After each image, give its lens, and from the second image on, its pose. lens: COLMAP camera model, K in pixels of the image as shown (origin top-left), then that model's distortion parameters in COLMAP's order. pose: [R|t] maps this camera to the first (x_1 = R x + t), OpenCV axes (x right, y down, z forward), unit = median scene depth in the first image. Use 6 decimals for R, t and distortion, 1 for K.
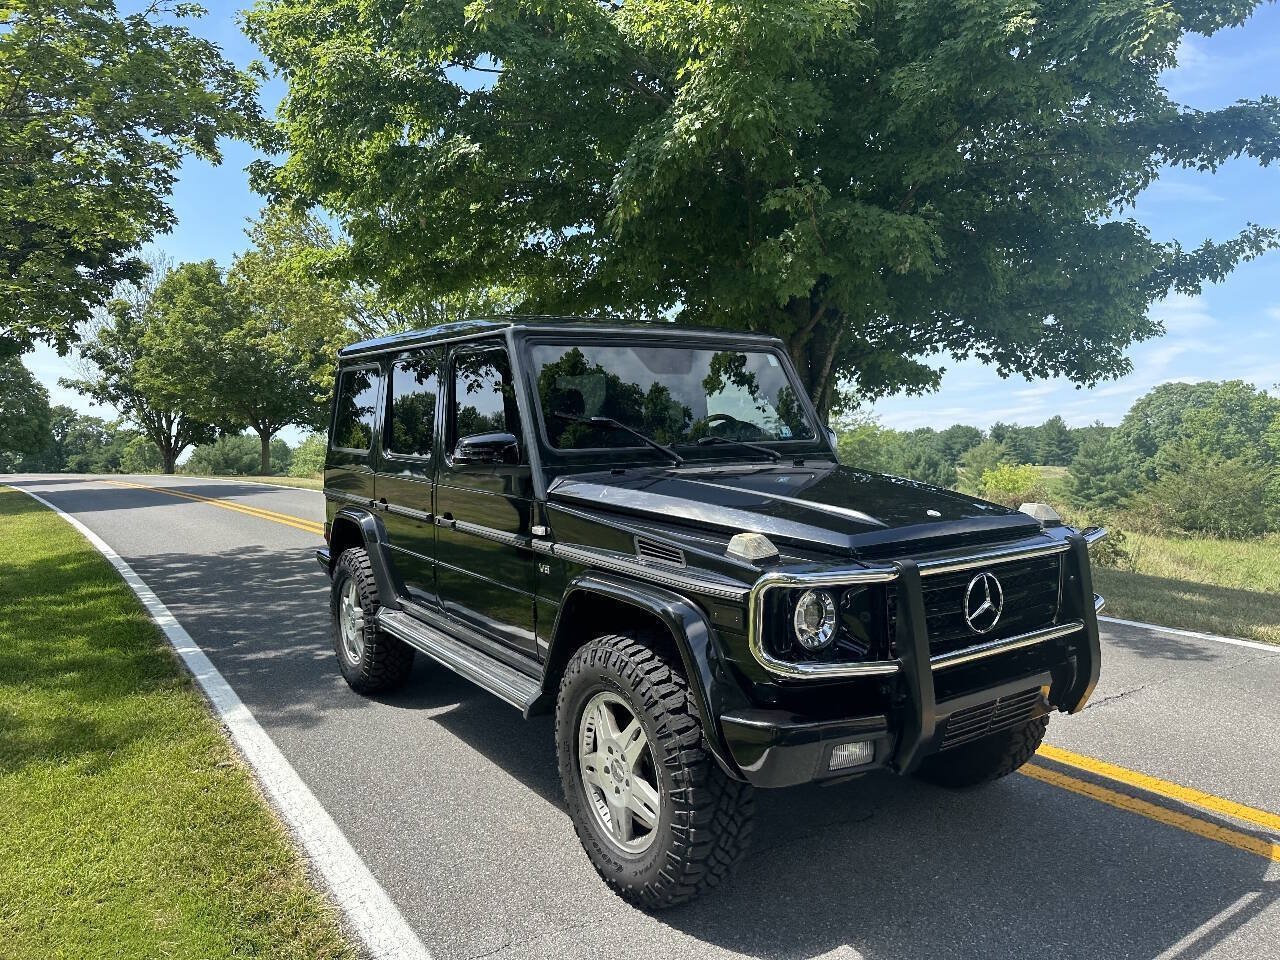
lens RADIAL K [[881.1, 0, 645.9], [0, 881.1, 503.6], [0, 0, 1]] dist [0.048609, -0.059602]
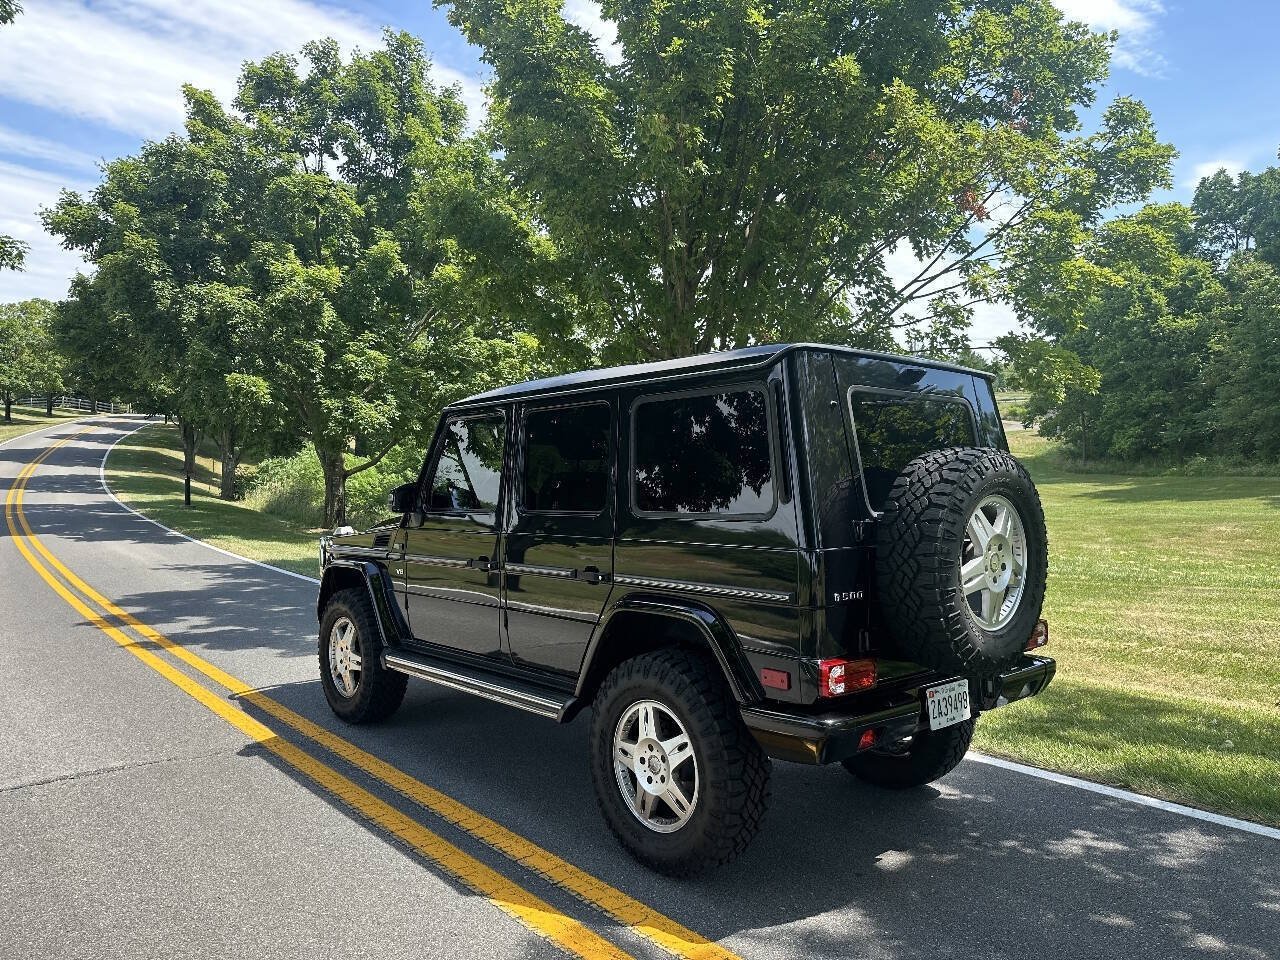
lens RADIAL K [[906.7, 0, 640.0], [0, 906.7, 480.0], [0, 0, 1]] dist [0.041737, -0.067915]
pose [[-0.992097, 0.014241, -0.124665, 0.050110], [0.002842, 0.995834, 0.091141, -0.192268], [0.125444, 0.090067, -0.988004, 2.065648]]
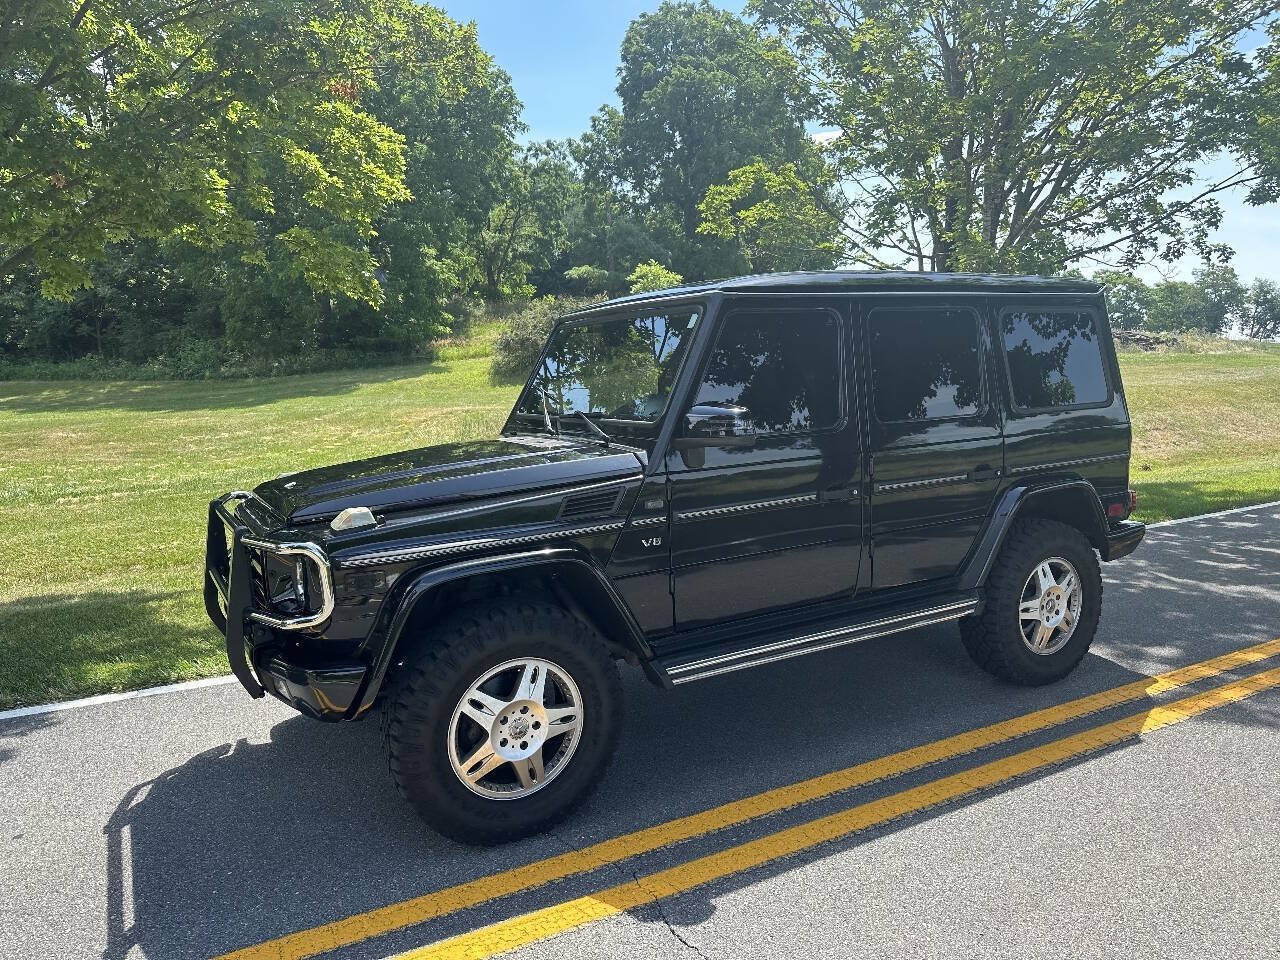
lens RADIAL K [[894.5, 0, 641.2], [0, 894.5, 489.7], [0, 0, 1]] dist [0.082873, -0.129045]
pose [[-0.073870, 0.154046, -0.985299, 0.943125], [-0.065874, 0.985086, 0.158951, -0.133748], [0.995090, 0.076647, -0.062621, 0.922158]]
